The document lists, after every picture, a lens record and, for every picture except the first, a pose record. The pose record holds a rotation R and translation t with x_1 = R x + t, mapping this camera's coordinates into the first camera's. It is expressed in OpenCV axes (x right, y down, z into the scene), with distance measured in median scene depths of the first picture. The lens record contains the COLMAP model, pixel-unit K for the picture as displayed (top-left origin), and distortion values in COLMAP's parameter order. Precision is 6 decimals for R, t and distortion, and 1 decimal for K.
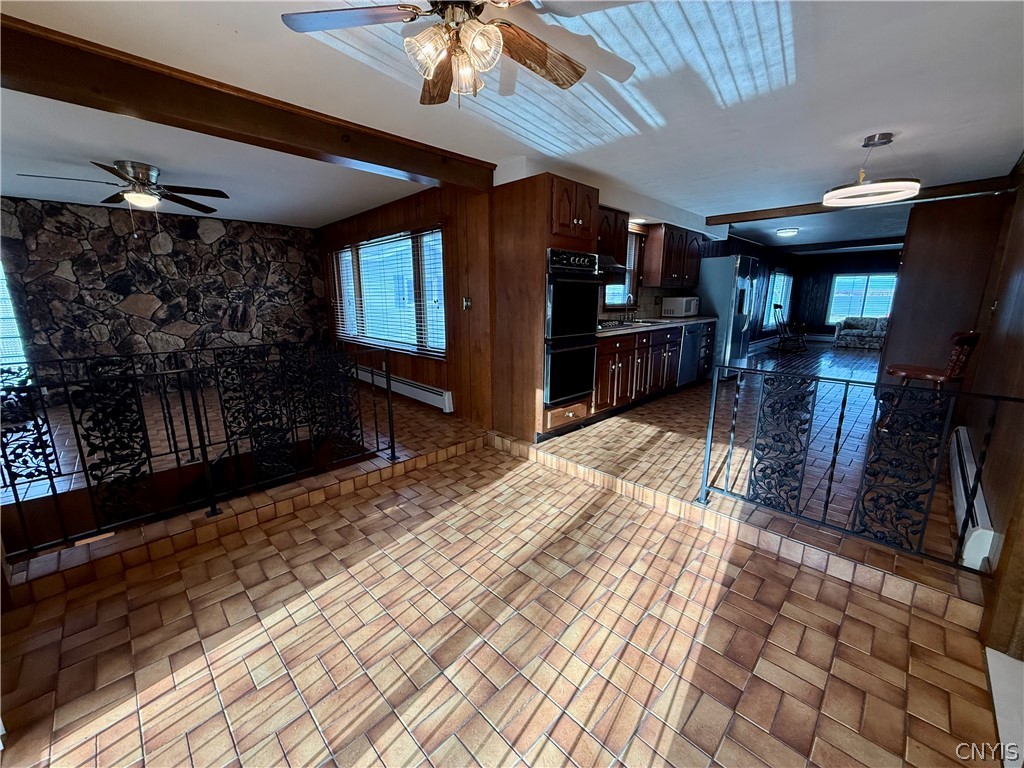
lens RADIAL K [[407.6, 0, 509.3], [0, 407.6, 383.0], [0, 0, 1]] dist [-0.000445, 0.000033]
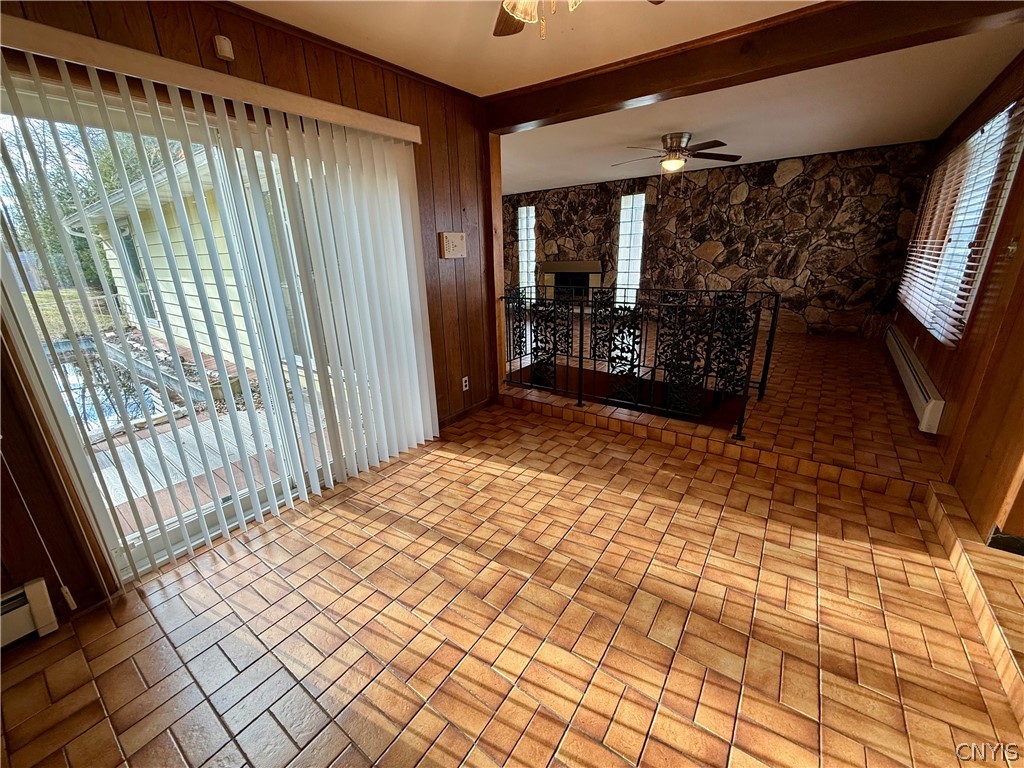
lens RADIAL K [[407.6, 0, 509.3], [0, 407.6, 383.0], [0, 0, 1]] dist [-0.000445, 0.000033]
pose [[0.166114, 0.303573, -0.938216, 0.256008], [-0.177329, 0.945121, 0.274410, -0.046479], [0.970031, 0.120789, 0.210830, 0.217917]]
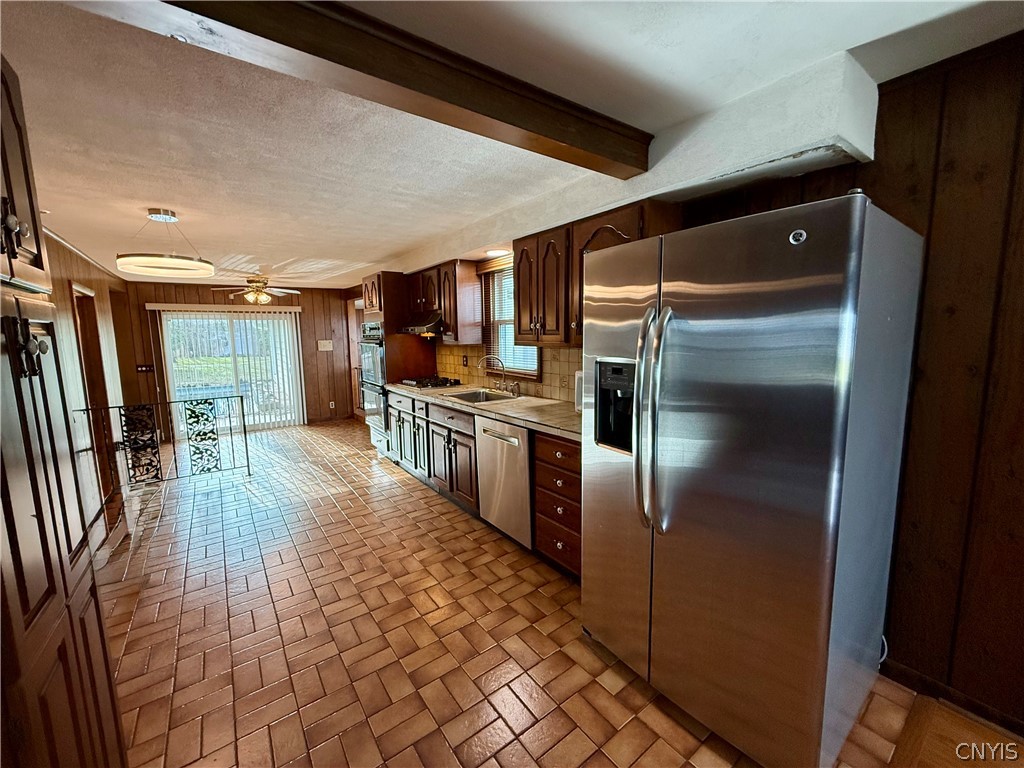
lens RADIAL K [[407.6, 0, 509.3], [0, 407.6, 383.0], [0, 0, 1]] dist [-0.000445, 0.000033]
pose [[-0.152271, 0.123692, -0.980568, 0.946644], [-0.190768, 0.969802, 0.151958, -0.269828], [0.969753, 0.210200, -0.124076, 1.065624]]
